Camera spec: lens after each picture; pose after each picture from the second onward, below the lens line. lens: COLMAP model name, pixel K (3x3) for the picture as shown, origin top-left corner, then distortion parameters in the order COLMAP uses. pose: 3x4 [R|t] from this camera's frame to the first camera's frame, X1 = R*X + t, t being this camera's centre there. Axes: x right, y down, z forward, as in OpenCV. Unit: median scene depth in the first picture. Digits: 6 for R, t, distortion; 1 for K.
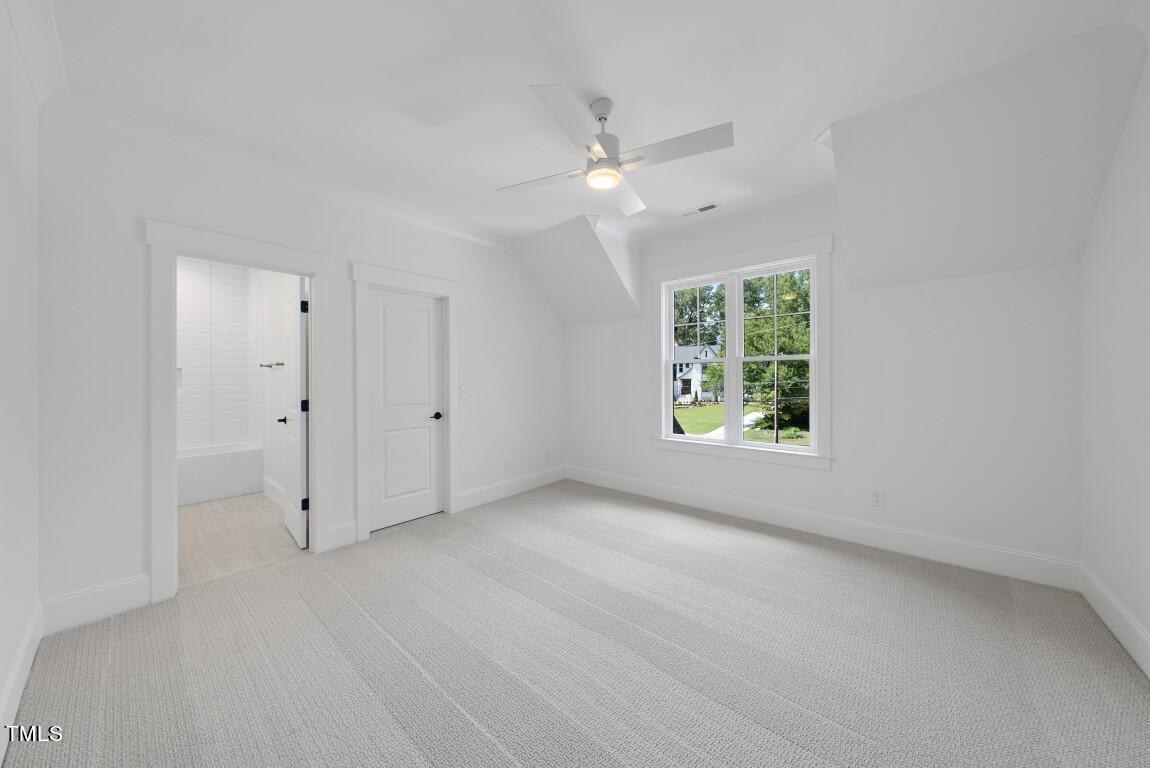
lens RADIAL K [[393.0, 0, 582.2], [0, 393.0, 382.1], [0, 0, 1]] dist [-0.002575, 0.000017]
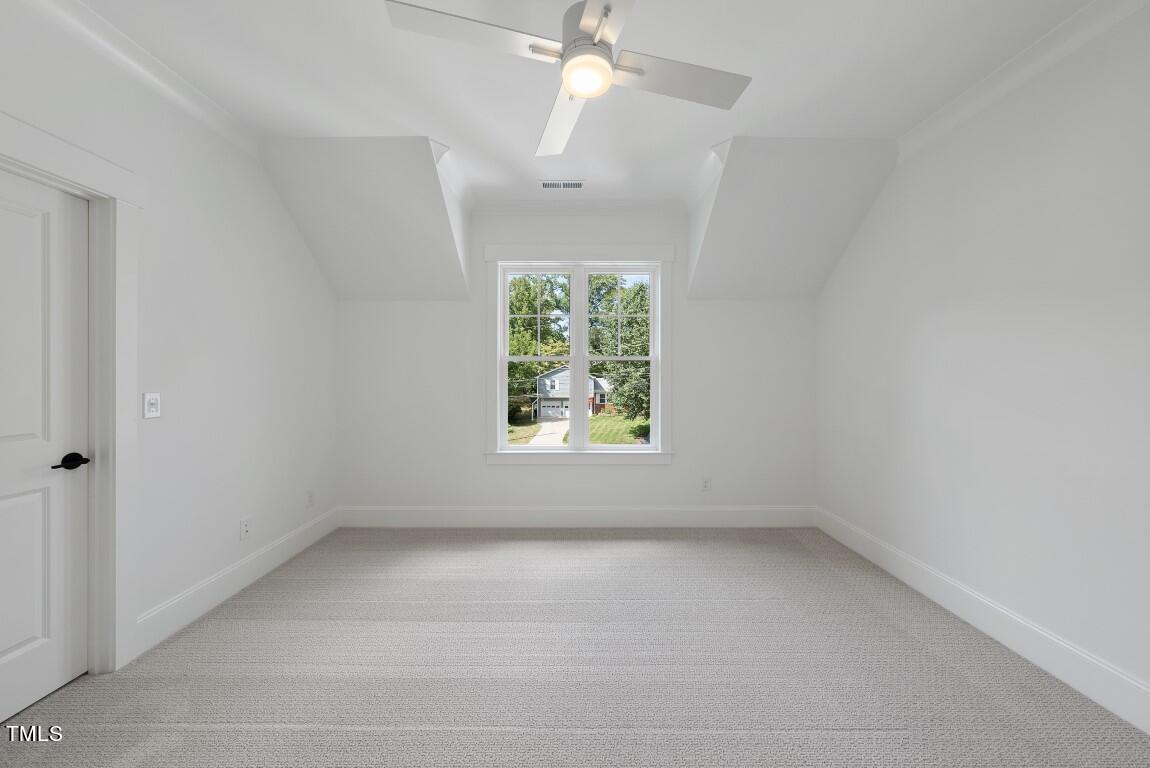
lens RADIAL K [[393.0, 0, 571.8], [0, 393.0, 379.5], [0, 0, 1]] dist [-0.002575, 0.000017]
pose [[0.757725, 0.002859, 0.652567, -0.238931], [0.001438, 0.999981, -0.006051, -0.002197], [-0.652572, 0.005523, 0.757706, 0.314092]]
